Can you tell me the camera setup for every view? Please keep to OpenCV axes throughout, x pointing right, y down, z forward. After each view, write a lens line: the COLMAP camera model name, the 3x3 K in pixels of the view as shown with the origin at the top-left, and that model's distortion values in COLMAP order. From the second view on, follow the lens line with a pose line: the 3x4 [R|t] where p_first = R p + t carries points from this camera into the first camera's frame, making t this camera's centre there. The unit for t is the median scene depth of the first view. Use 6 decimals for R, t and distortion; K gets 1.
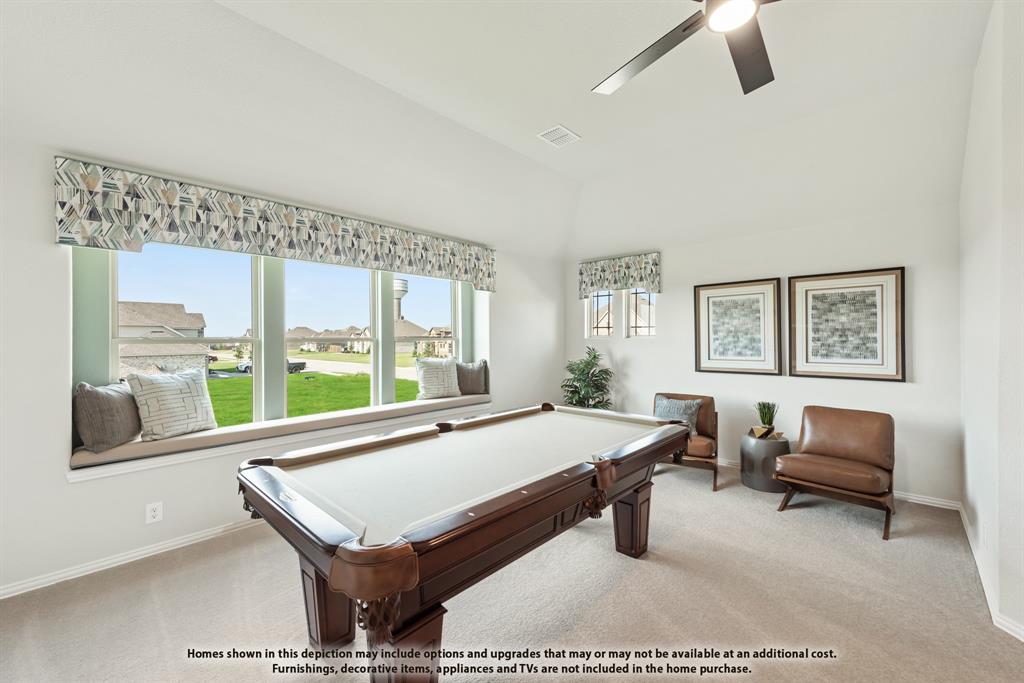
lens RADIAL K [[408.8, 0, 513.1], [0, 408.8, 339.6], [0, 0, 1]] dist [0.001578, -0.001987]
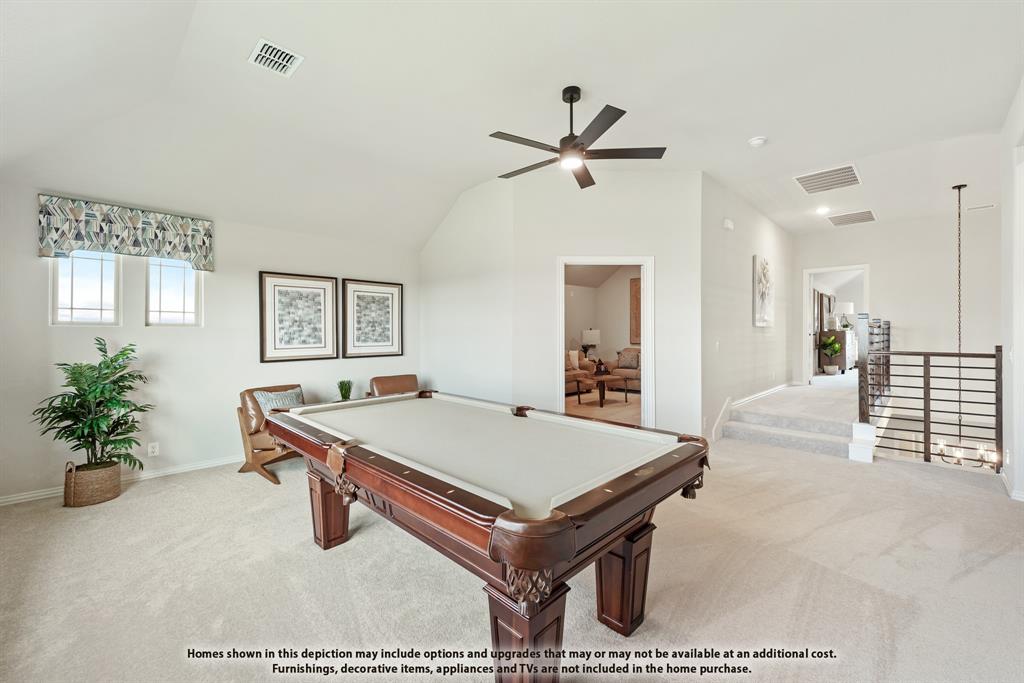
lens RADIAL K [[408.8, 0, 511.5], [0, 408.8, 336.7], [0, 0, 1]] dist [0.001578, -0.001987]
pose [[0.014686, -0.015095, 0.999778, -0.519891], [-0.002549, 0.999882, 0.015134, 0.003002], [-0.999889, -0.002770, 0.014646, 0.441194]]
